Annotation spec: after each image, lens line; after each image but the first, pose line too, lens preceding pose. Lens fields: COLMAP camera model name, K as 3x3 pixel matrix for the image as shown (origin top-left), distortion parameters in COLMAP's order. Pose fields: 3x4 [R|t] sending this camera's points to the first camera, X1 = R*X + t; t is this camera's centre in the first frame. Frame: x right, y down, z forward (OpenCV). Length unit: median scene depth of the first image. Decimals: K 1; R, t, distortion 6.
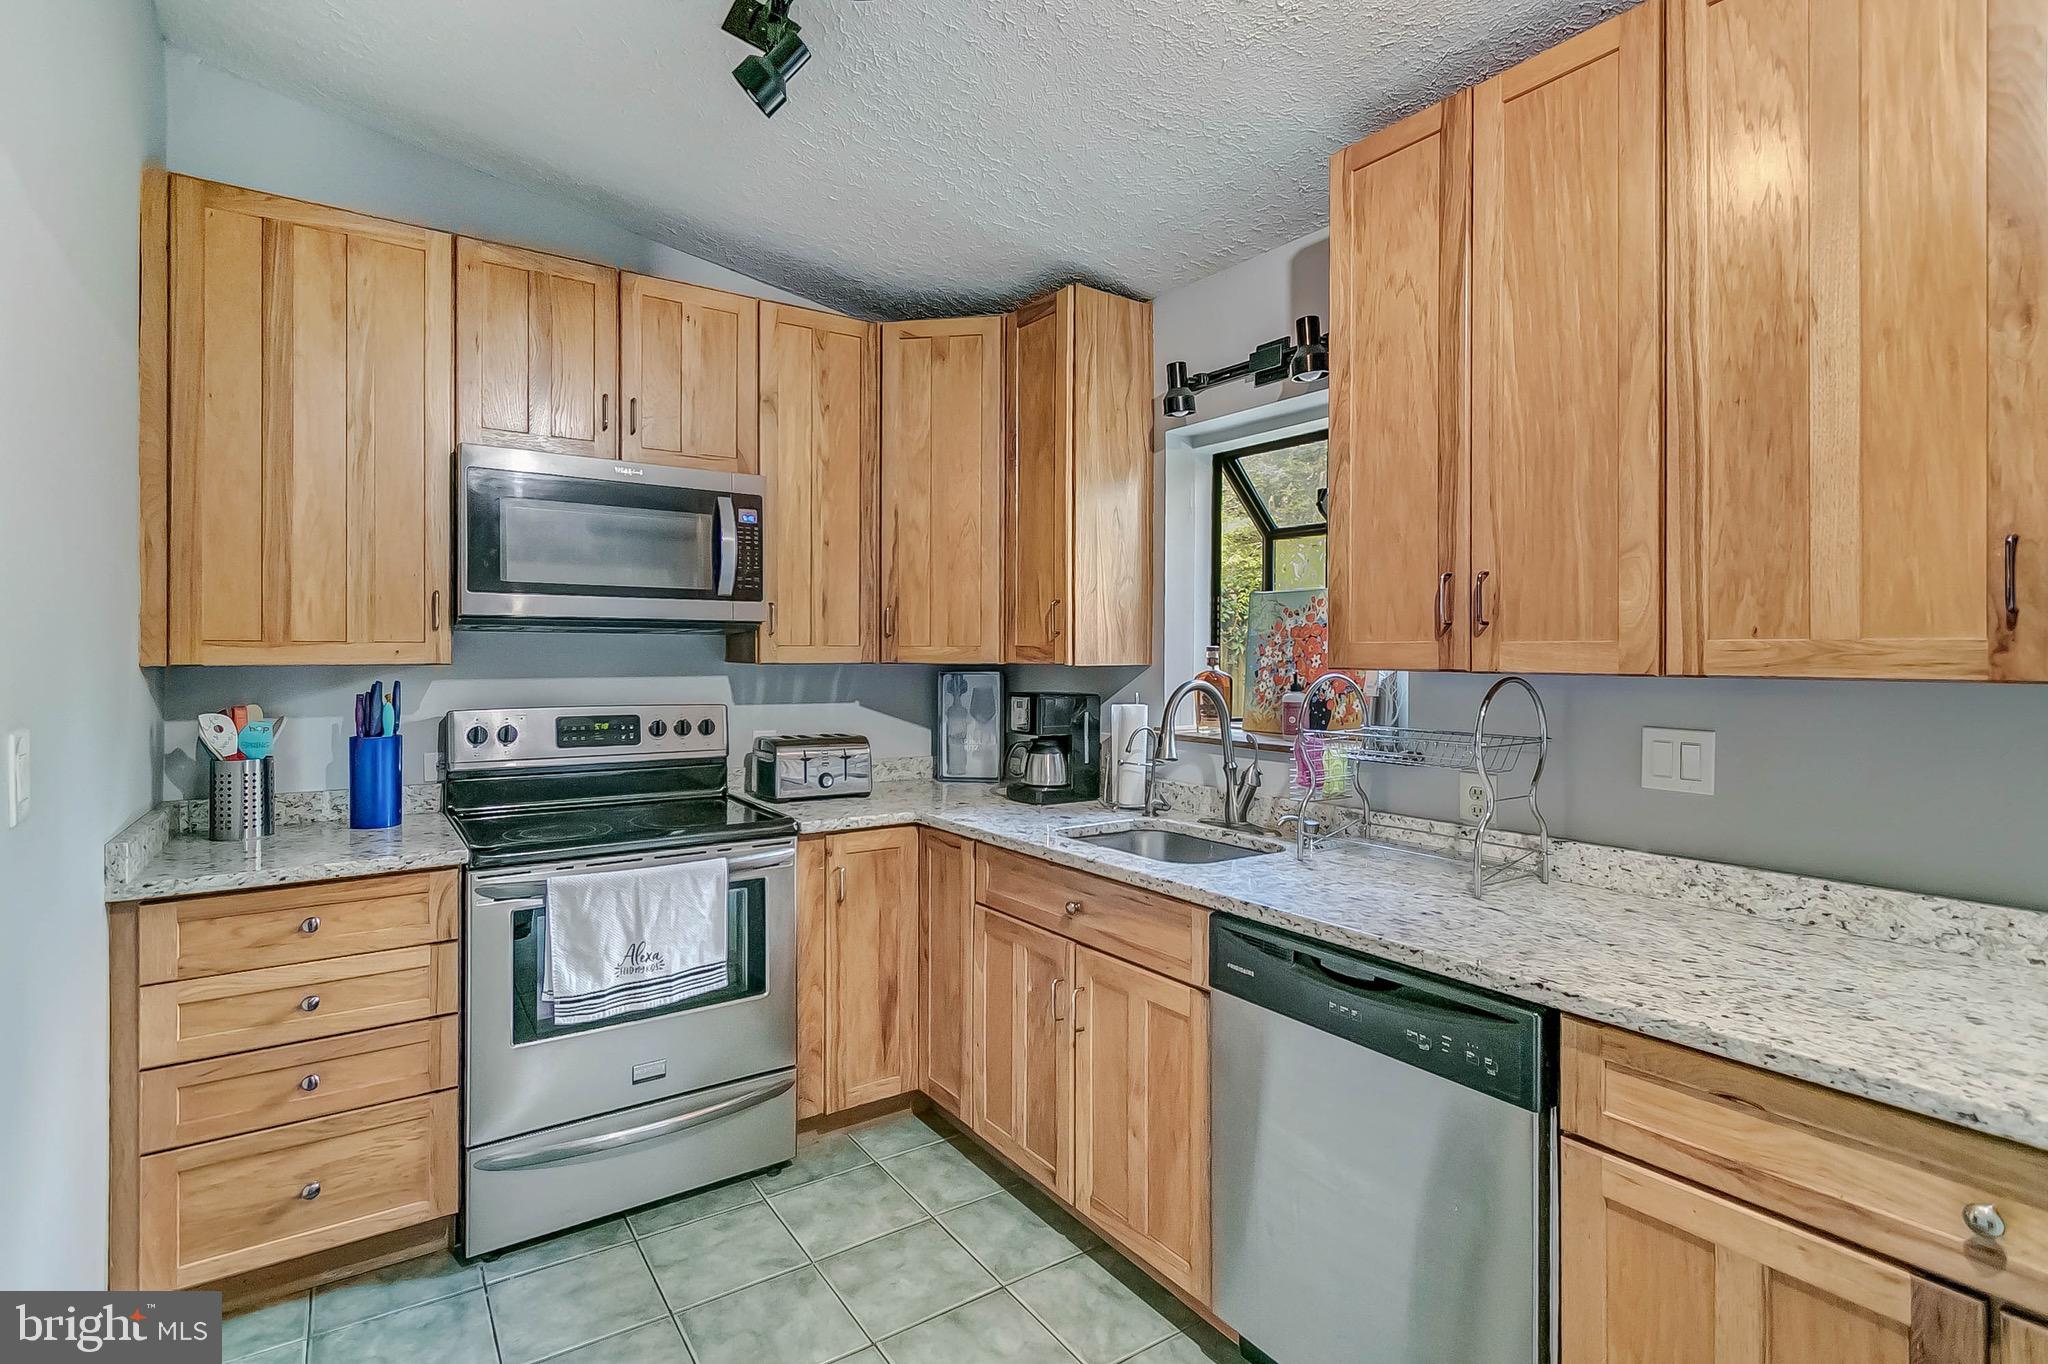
lens RADIAL K [[986.4, 0, 1015.0], [0, 986.4, 652.7], [0, 0, 1]] dist [0.003215, 0.000441]
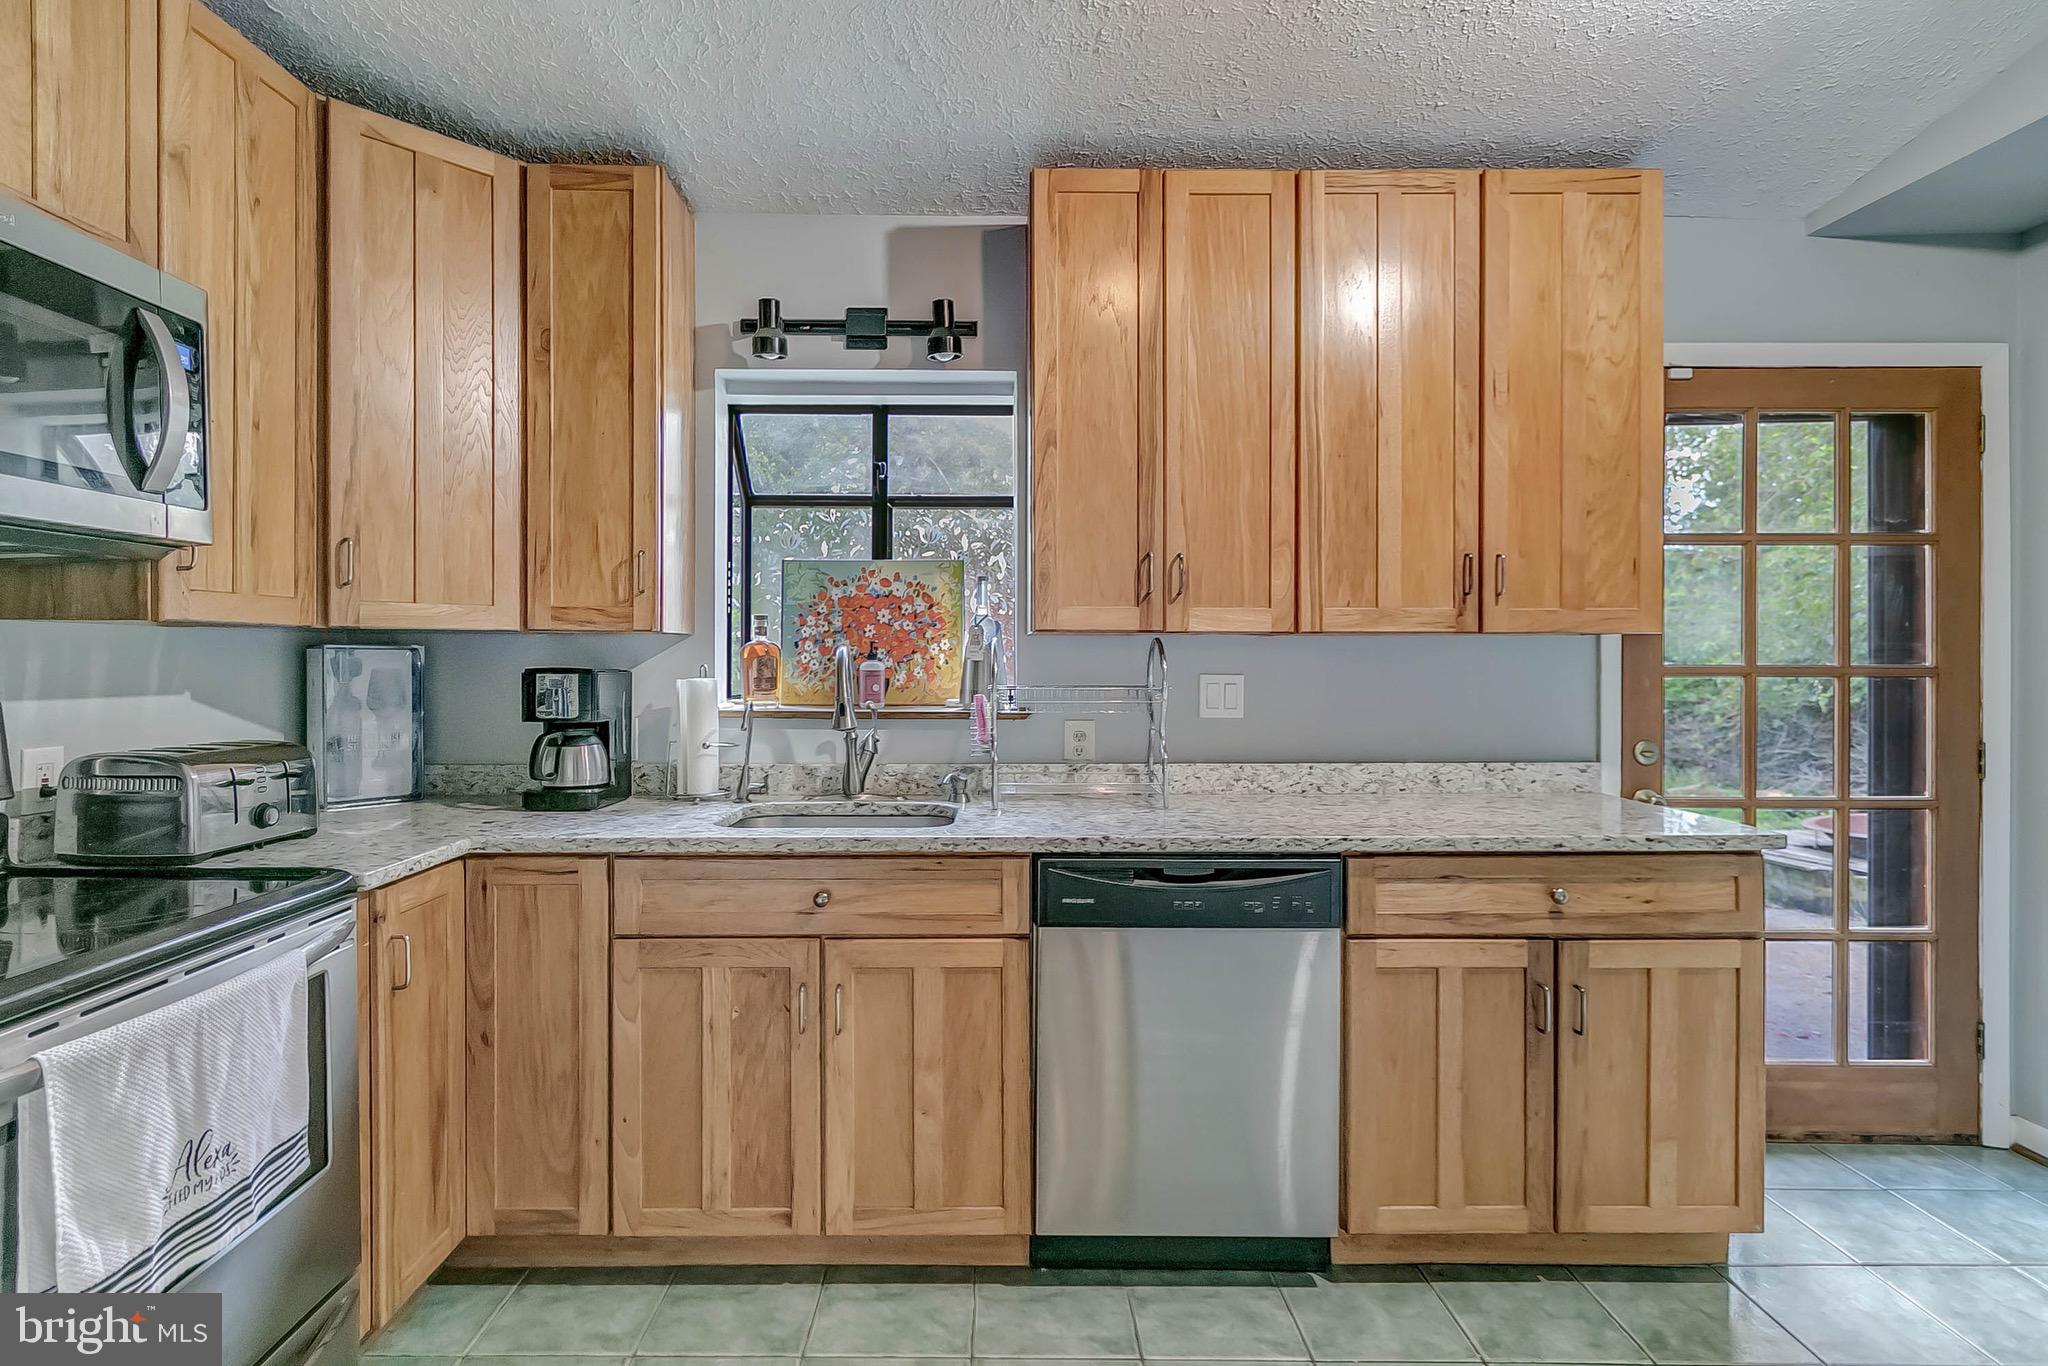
lens RADIAL K [[1055.2, 0, 994.4], [0, 1055.2, 660.9], [0, 0, 1]] dist [0.012296, -0.001638]
pose [[0.555933, -0.006024, 0.831206, -0.631252], [0.000552, 0.999976, 0.006878, 0.038085], [-0.831227, -0.003365, 0.555923, 0.341472]]
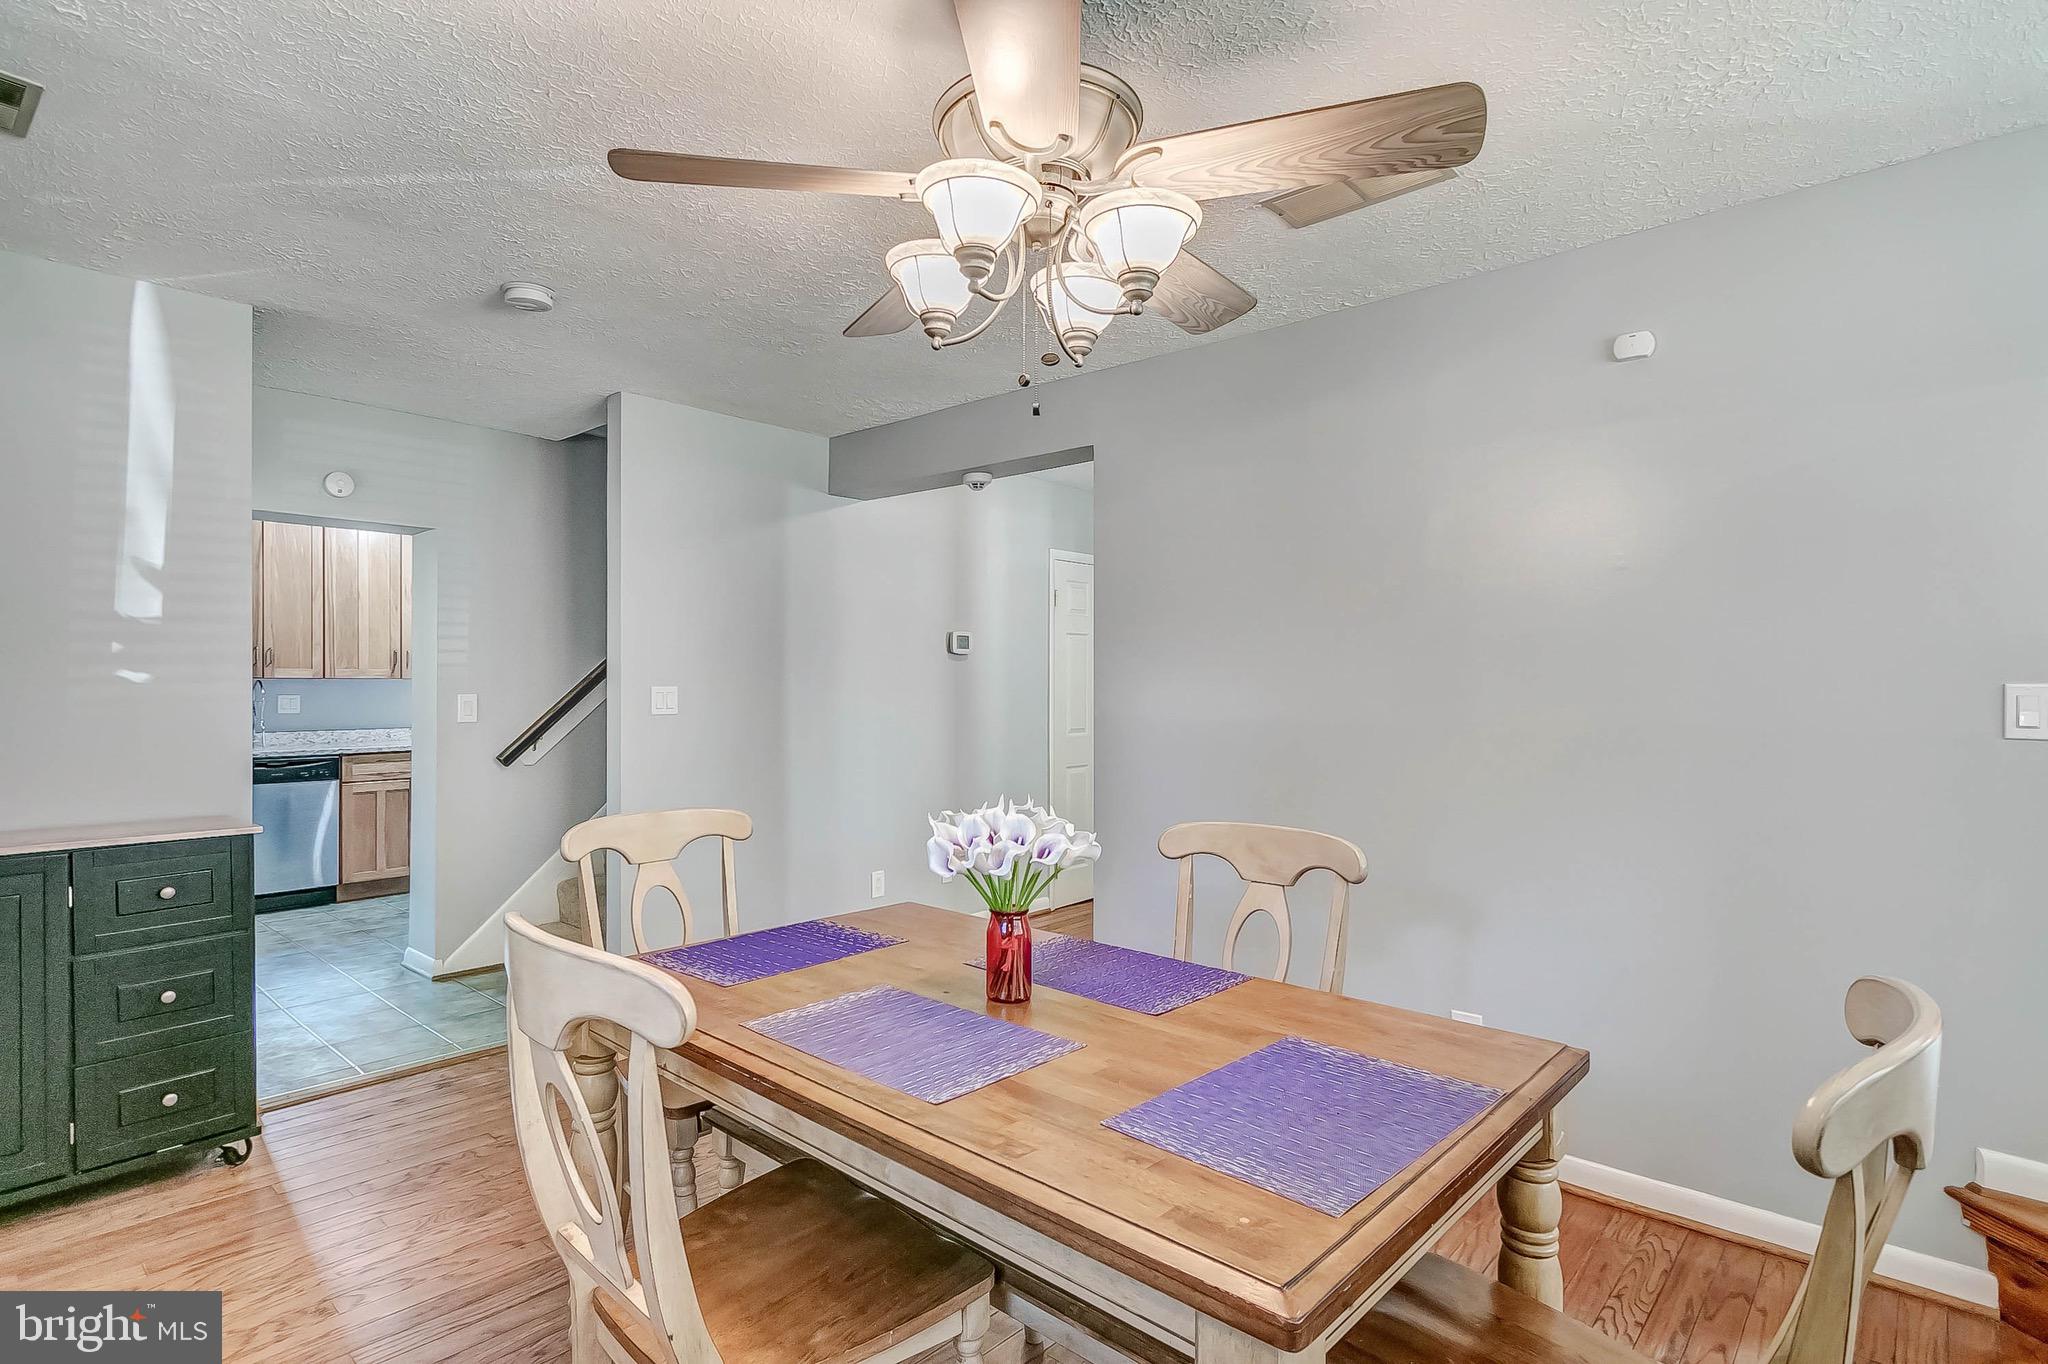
lens RADIAL K [[1055.2, 0, 994.4], [0, 1055.2, 659.9], [0, 0, 1]] dist [0.012296, -0.001638]
pose [[-0.220200, 0.012258, 0.975378, -2.777516], [0.005043, 0.999922, -0.011428, 0.008419], [-0.975442, 0.002403, -0.220245, -0.460962]]
